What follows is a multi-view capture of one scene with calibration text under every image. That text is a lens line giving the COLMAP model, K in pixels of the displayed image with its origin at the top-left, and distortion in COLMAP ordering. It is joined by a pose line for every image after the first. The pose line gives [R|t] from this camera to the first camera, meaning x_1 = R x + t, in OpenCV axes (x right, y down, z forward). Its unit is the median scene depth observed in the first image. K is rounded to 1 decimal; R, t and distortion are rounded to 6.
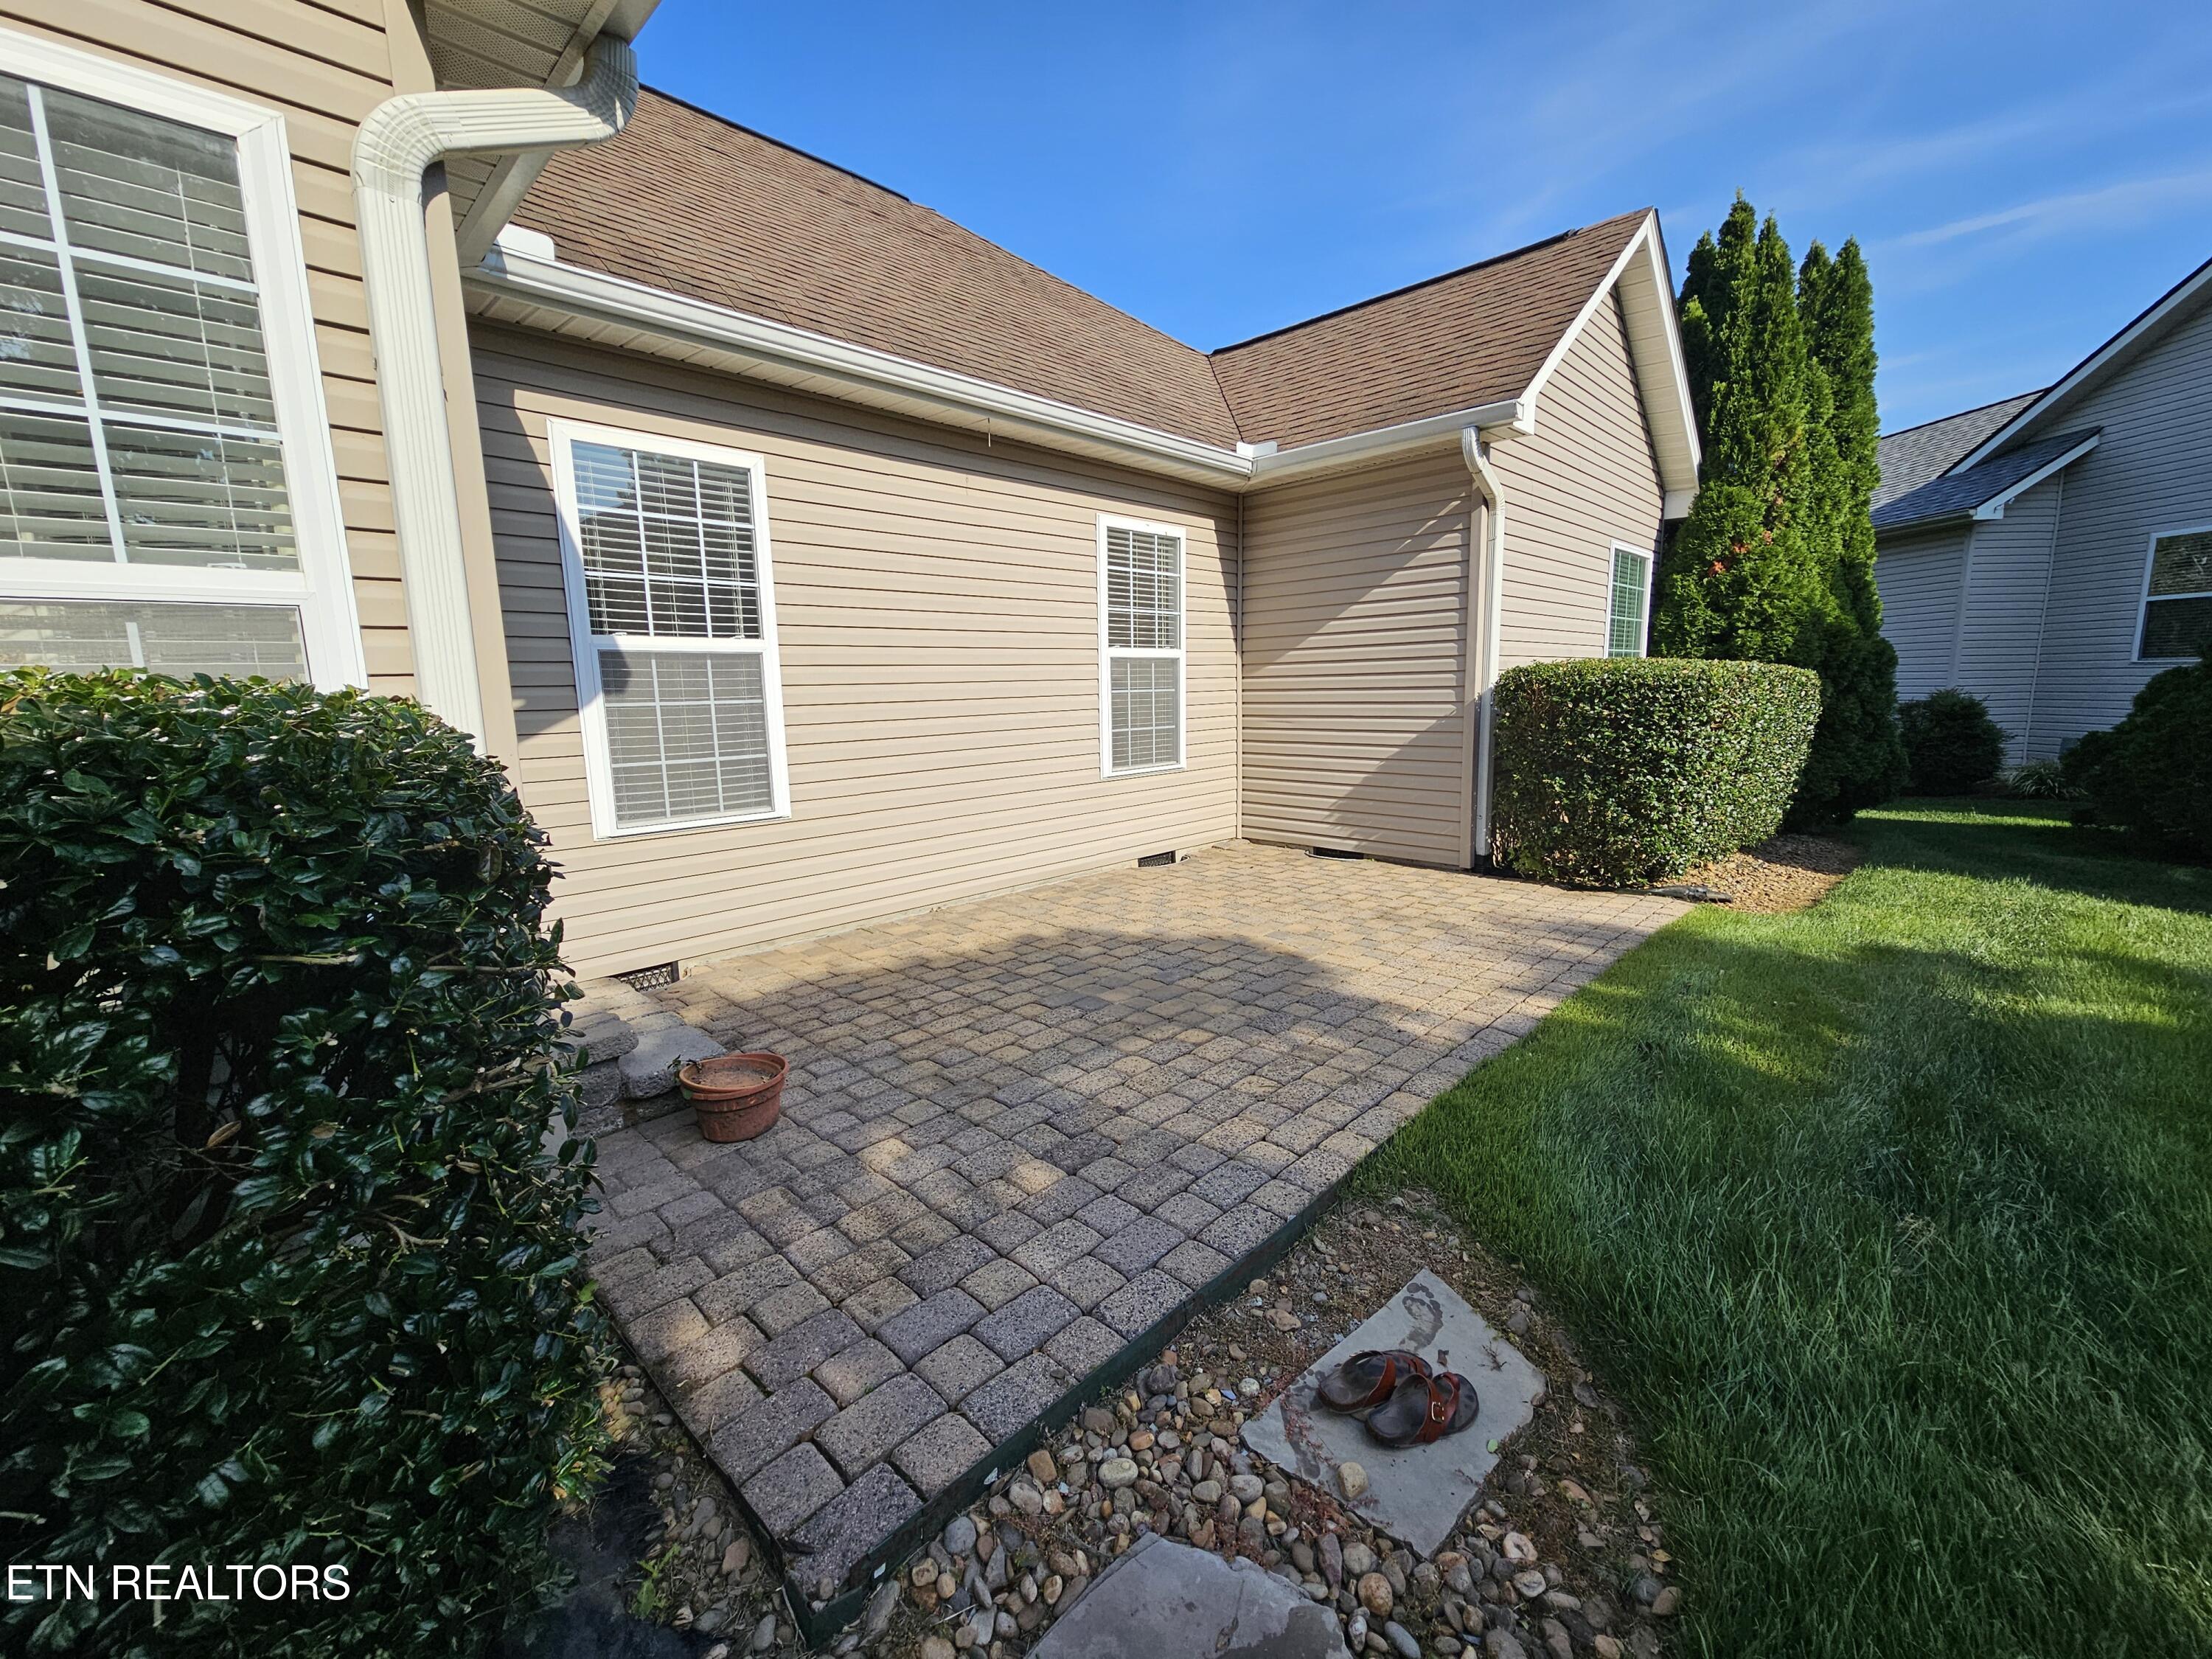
lens RADIAL K [[901.1, 0, 1106.0], [0, 901.1, 829.5], [0, 0, 1]] dist [-0.010811, 0.000036]
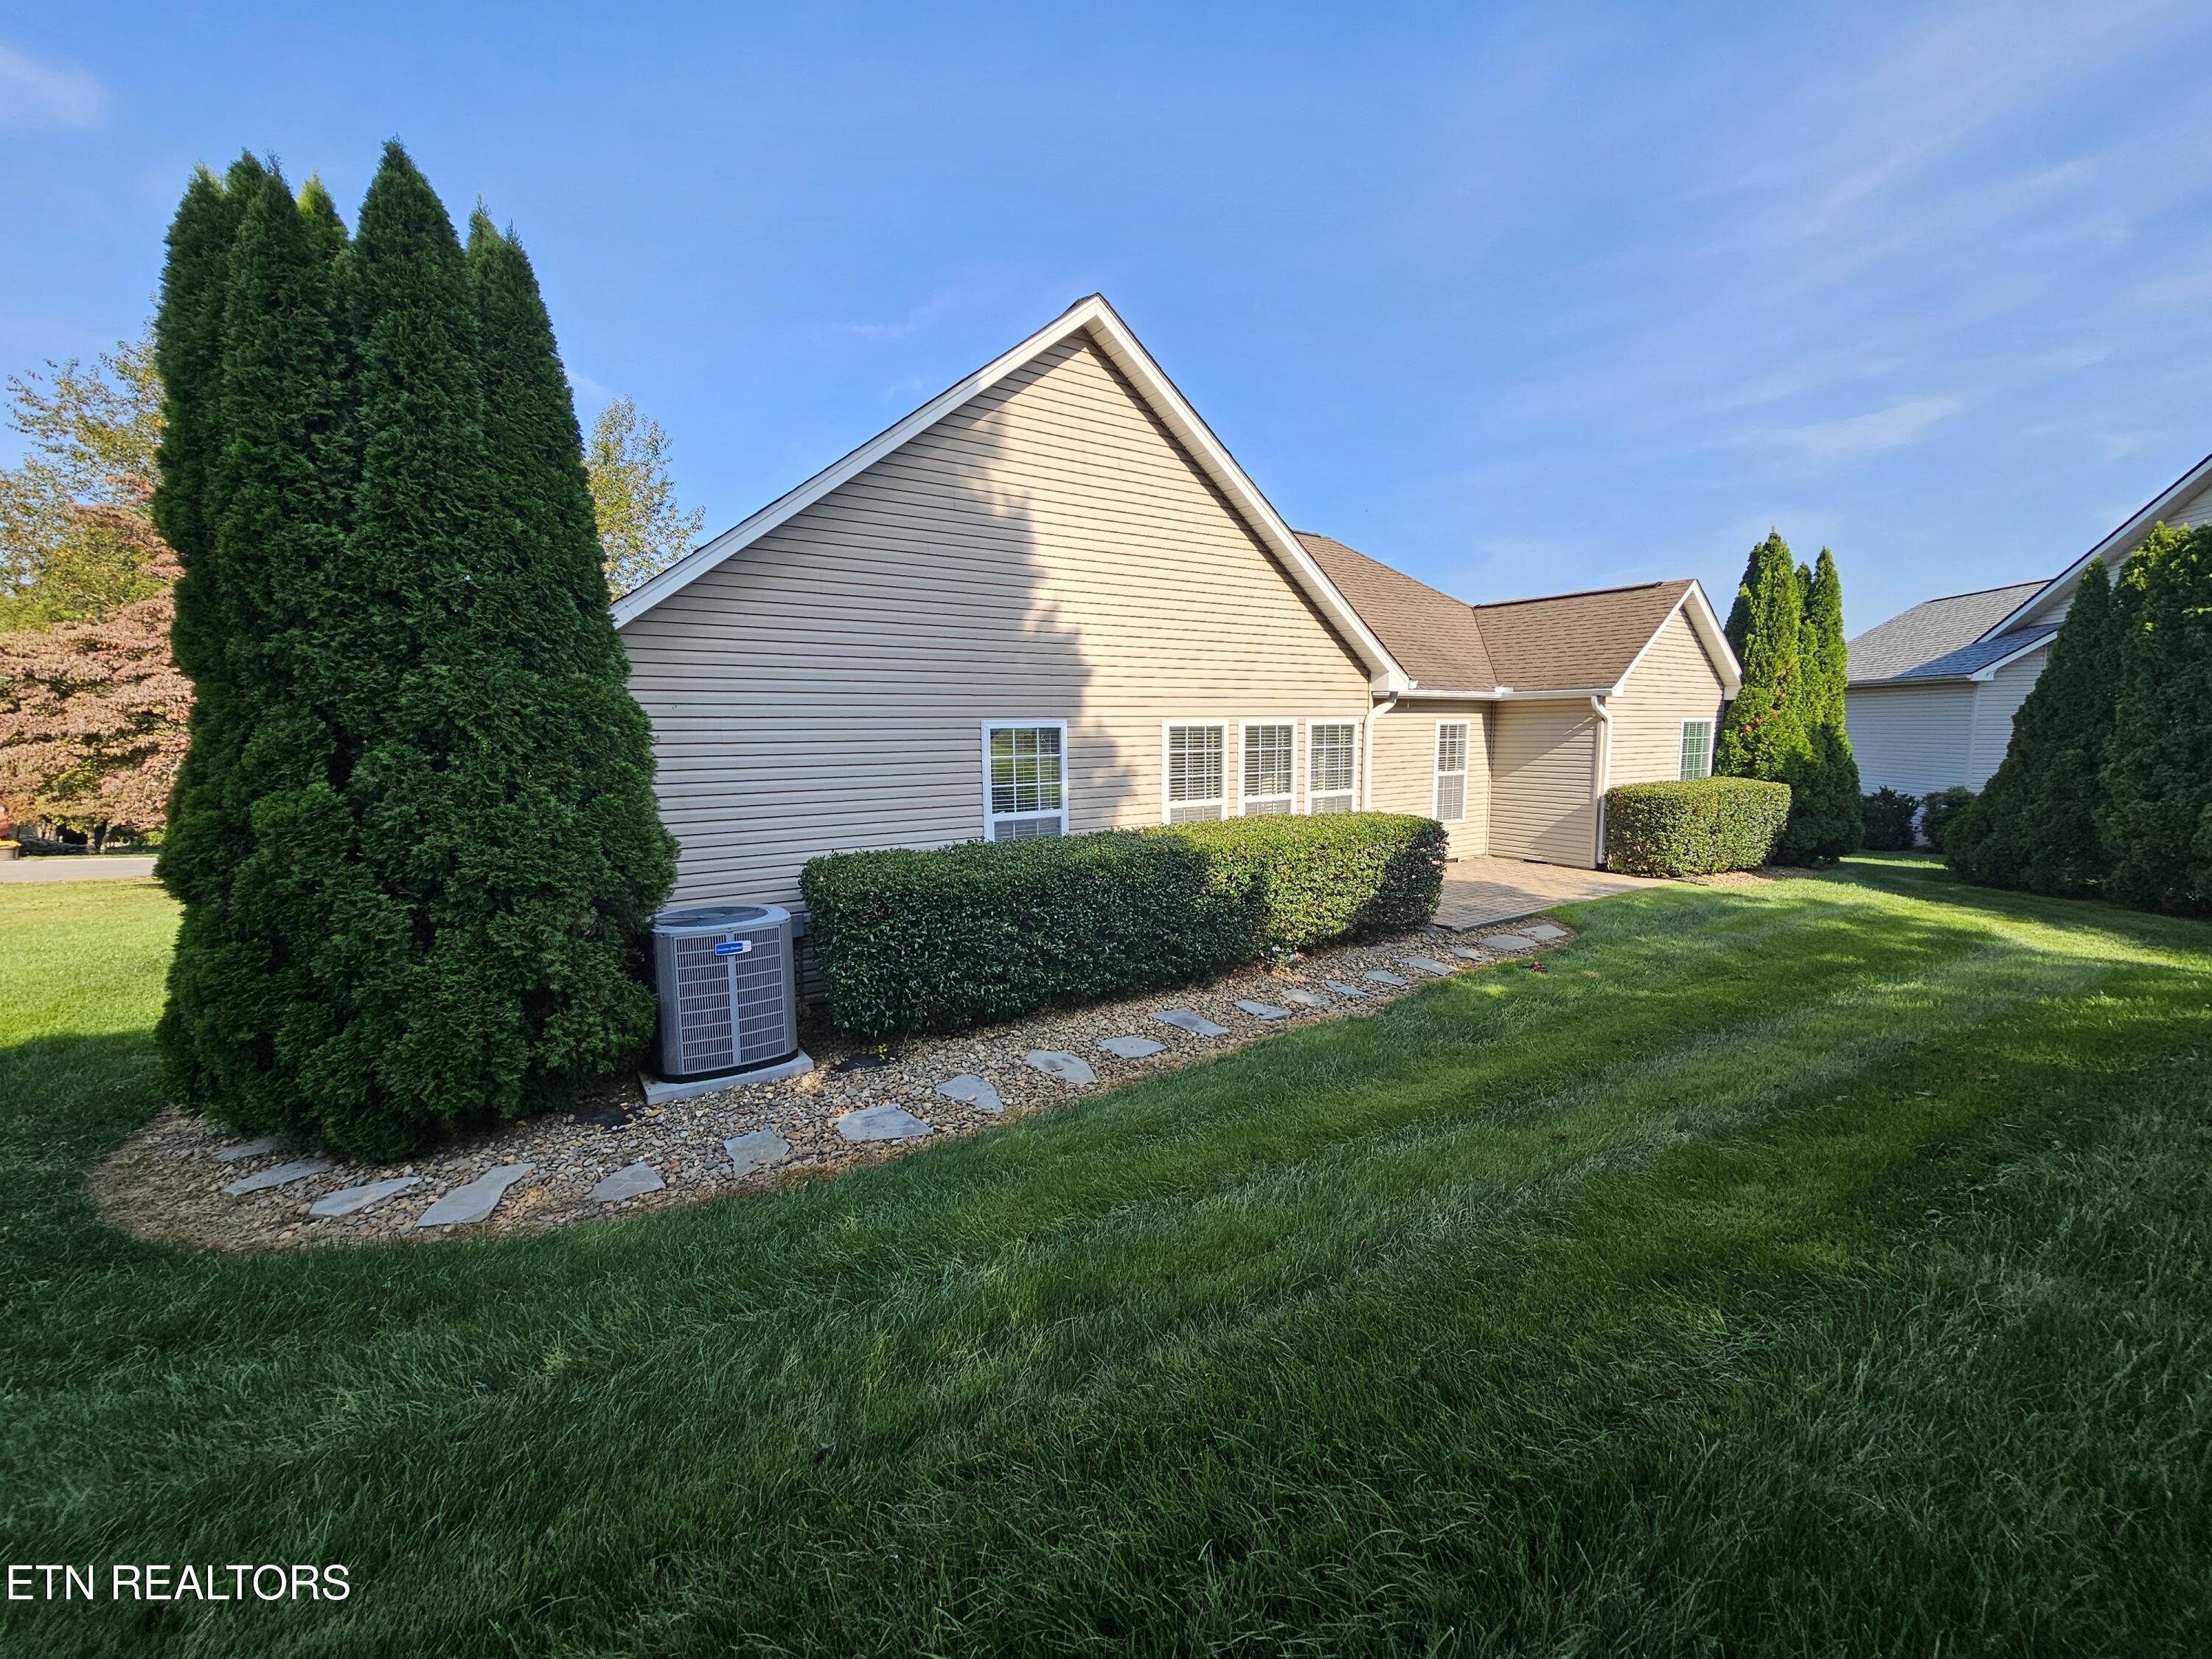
lens RADIAL K [[901.1, 0, 1106.0], [0, 901.1, 829.5], [0, 0, 1]] dist [-0.010811, 0.000036]
pose [[0.979079, 0.039198, -0.199669, -0.307124], [-0.047068, 0.998285, -0.034822, 0.066172], [0.197961, 0.043492, 0.979244, -1.250951]]
